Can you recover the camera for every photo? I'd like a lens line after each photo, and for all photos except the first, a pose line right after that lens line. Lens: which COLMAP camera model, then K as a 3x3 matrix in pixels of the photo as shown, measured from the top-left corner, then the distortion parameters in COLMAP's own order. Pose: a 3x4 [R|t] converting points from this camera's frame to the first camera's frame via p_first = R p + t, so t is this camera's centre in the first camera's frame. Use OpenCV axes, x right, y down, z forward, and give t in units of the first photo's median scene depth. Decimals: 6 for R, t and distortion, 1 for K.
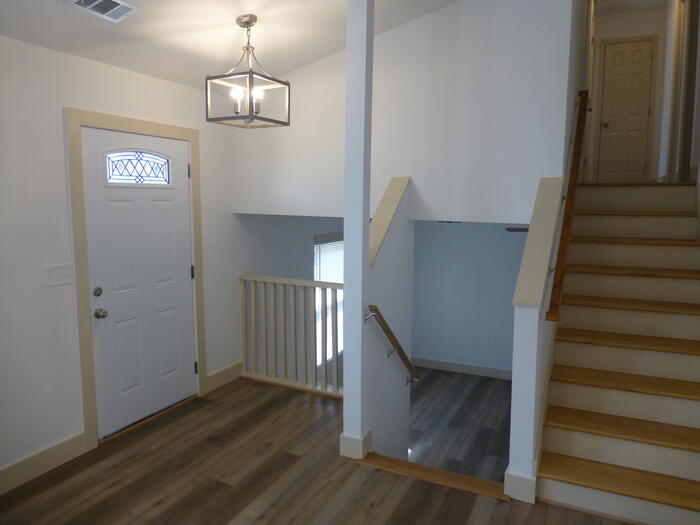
lens RADIAL K [[498.8, 0, 350.0], [0, 498.8, 262.5], [0, 0, 1]] dist [-0.005009, 0.002707]
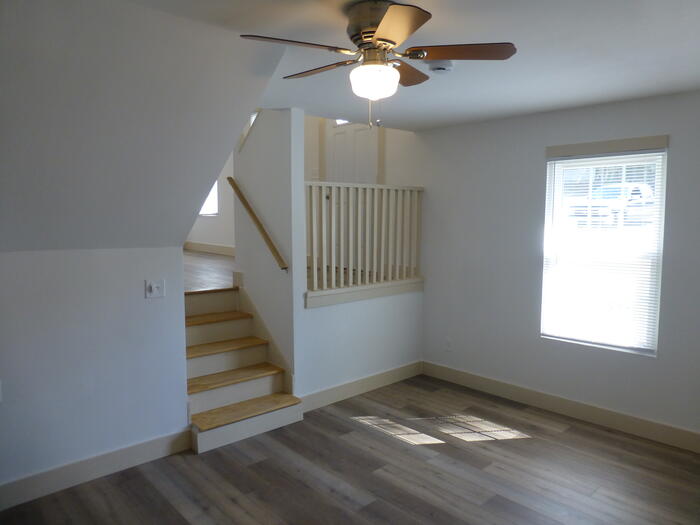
lens RADIAL K [[498.8, 0, 350.0], [0, 498.8, 262.5], [0, 0, 1]] dist [-0.005009, 0.002707]
pose [[-0.355282, 0.078521, -0.931455, 1.122490], [-0.113535, 0.985463, 0.126379, 0.071884], [0.927839, 0.150653, -0.341203, 1.587007]]
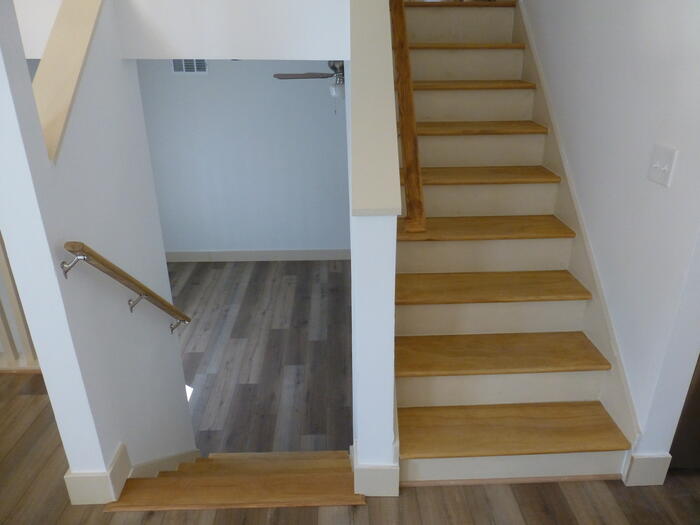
lens RADIAL K [[498.8, 0, 350.0], [0, 498.8, 262.5], [0, 0, 1]] dist [-0.005009, 0.002707]
pose [[0.877227, -0.194131, 0.439073, 0.055479], [0.067339, 0.955308, 0.287842, -0.015677], [-0.475329, -0.222936, 0.851094, 0.391507]]
